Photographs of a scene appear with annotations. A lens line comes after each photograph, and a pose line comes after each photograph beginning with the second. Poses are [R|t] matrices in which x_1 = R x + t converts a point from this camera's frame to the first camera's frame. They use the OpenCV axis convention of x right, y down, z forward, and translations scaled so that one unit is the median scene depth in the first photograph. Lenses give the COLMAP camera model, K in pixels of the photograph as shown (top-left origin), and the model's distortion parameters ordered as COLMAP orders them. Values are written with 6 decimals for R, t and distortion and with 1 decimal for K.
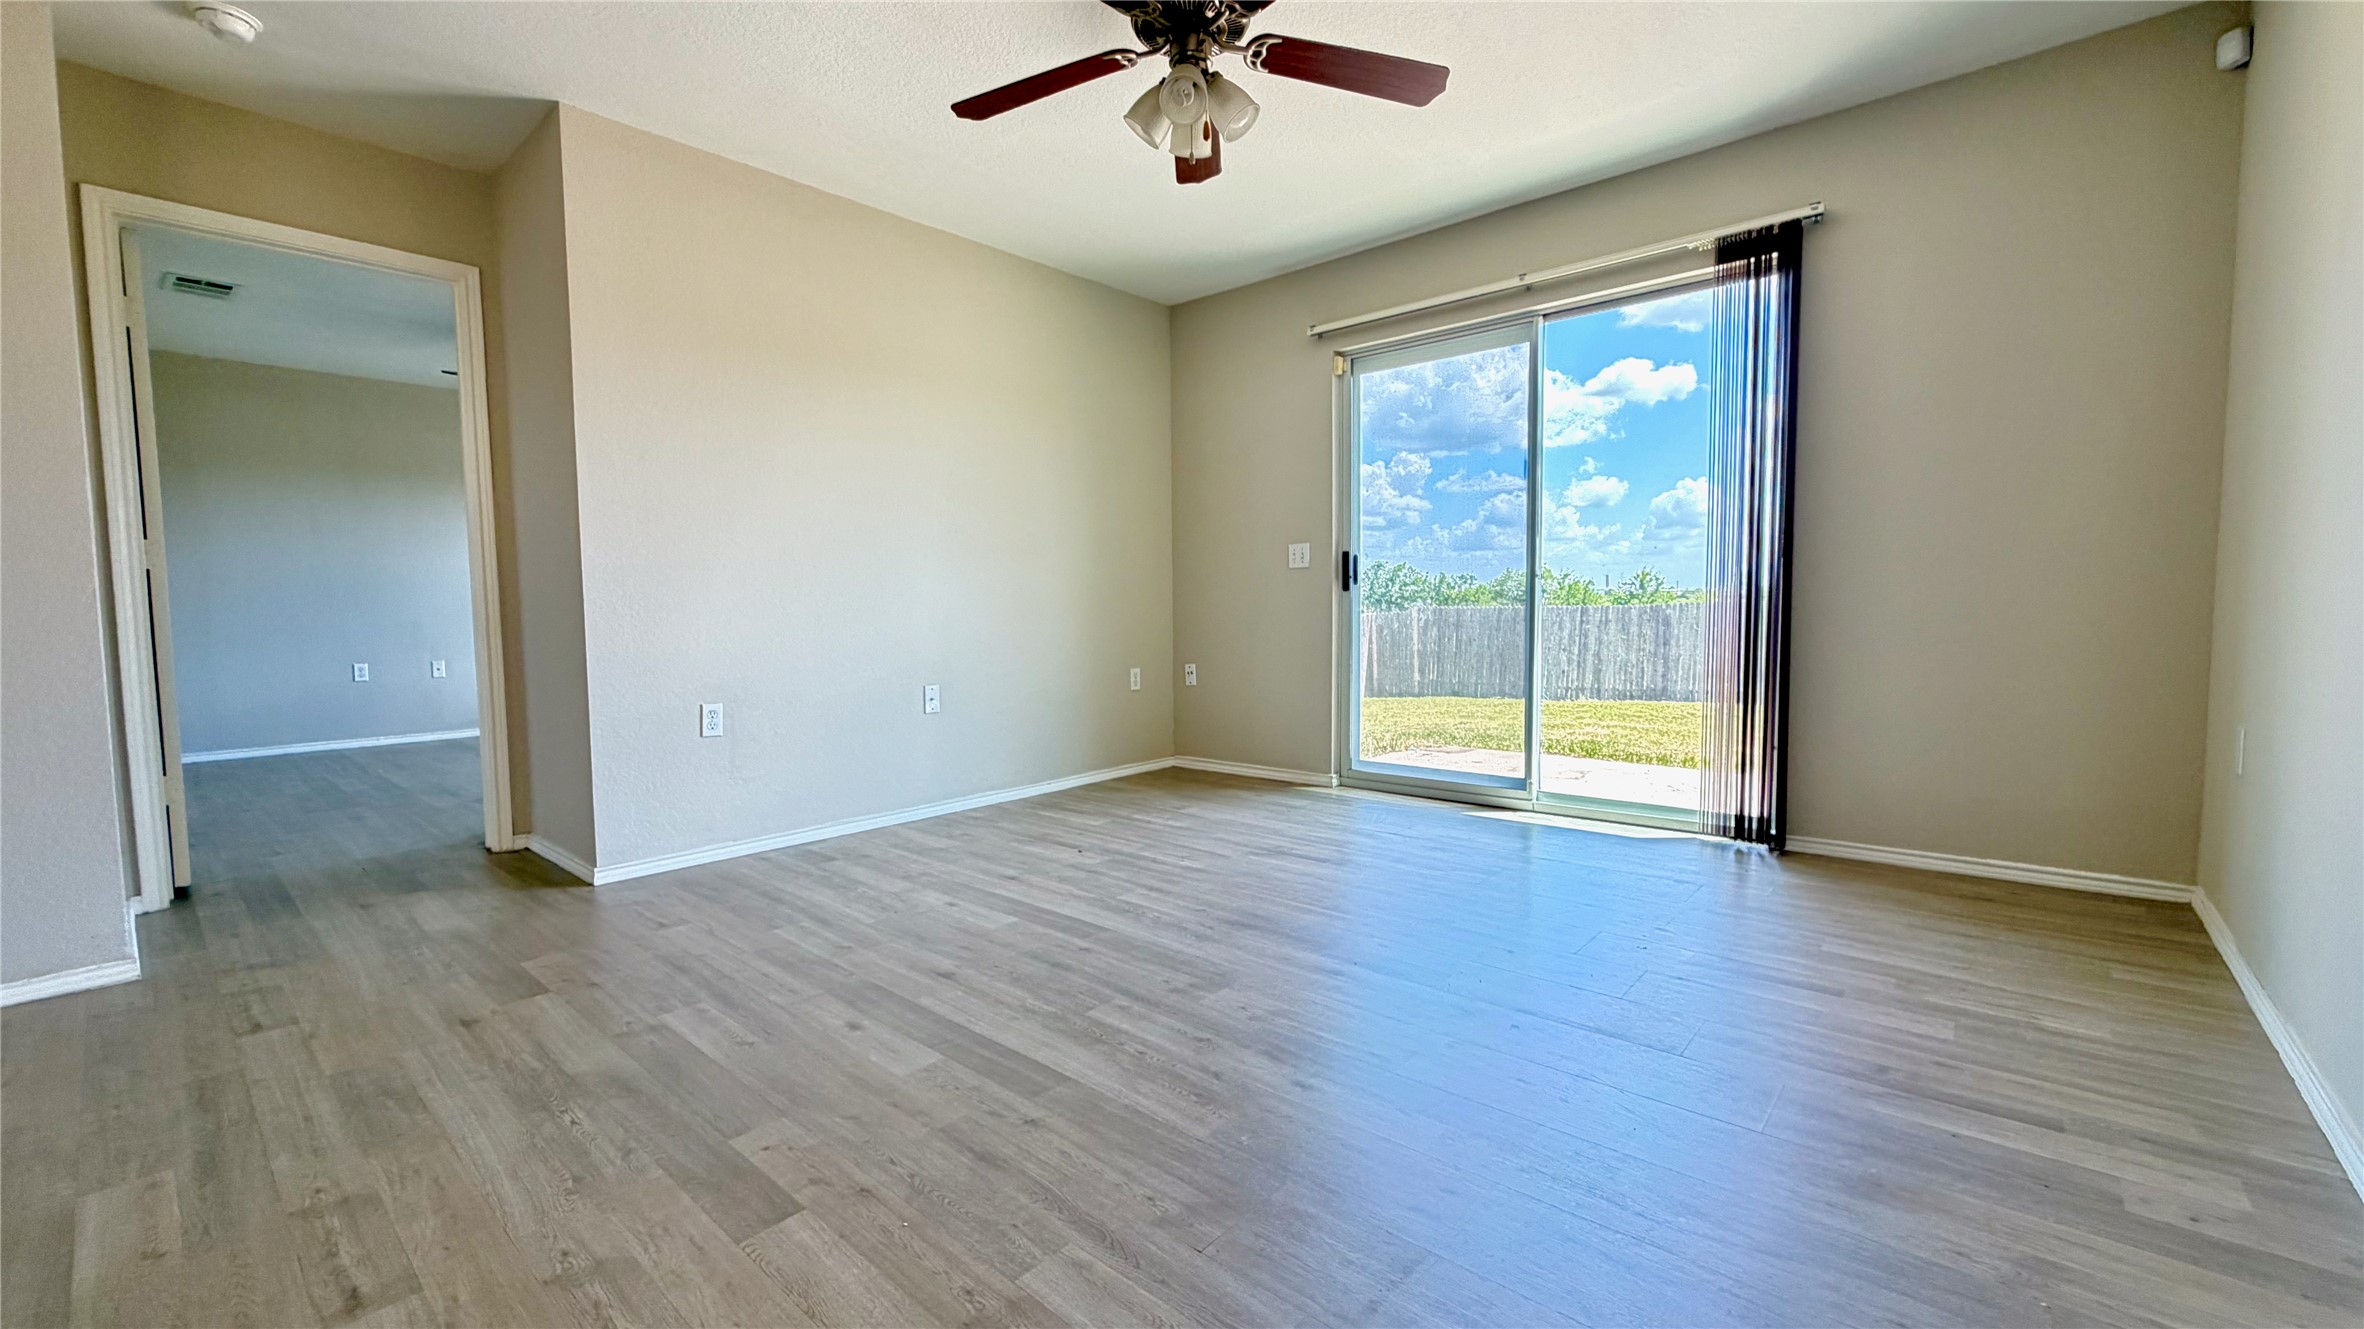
lens RADIAL K [[946.1, 0, 1186.2], [0, 946.1, 668.1], [0, 0, 1]] dist [0.002786, -0.000348]
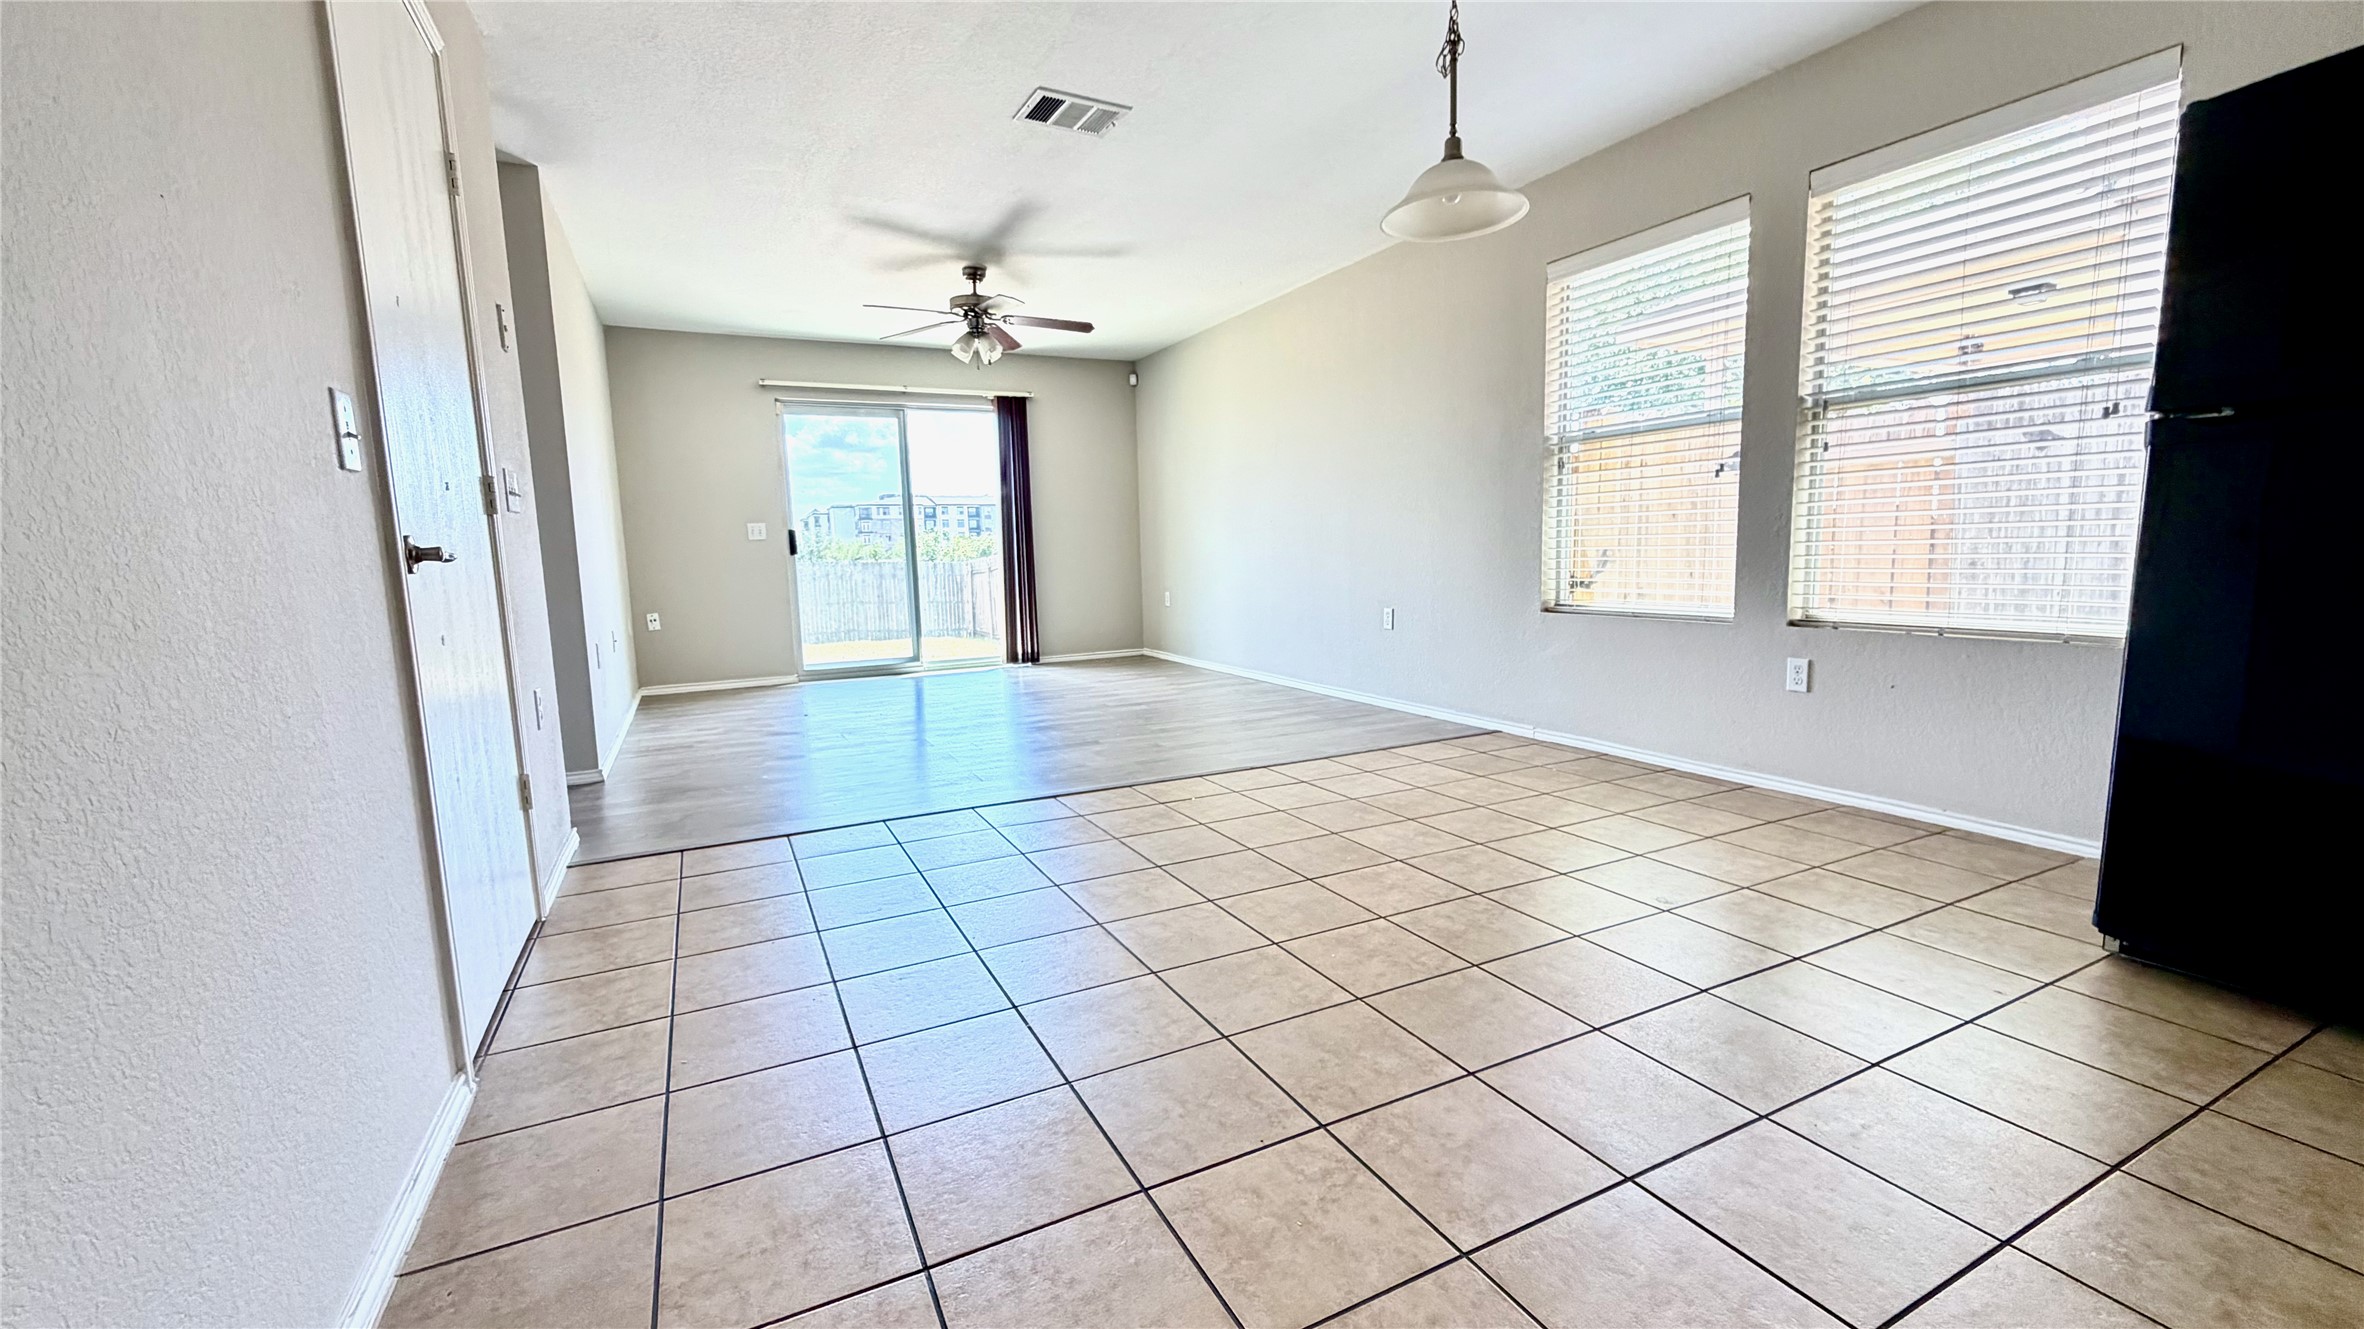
lens RADIAL K [[946.1, 0, 1174.1], [0, 946.1, 666.3], [0, 0, 1]] dist [0.002786, -0.000348]
pose [[0.372995, -0.113506, 0.920864, -1.156389], [0.084364, 0.992527, 0.088168, 0.016556], [-0.923990, 0.044801, 0.379783, -0.172898]]
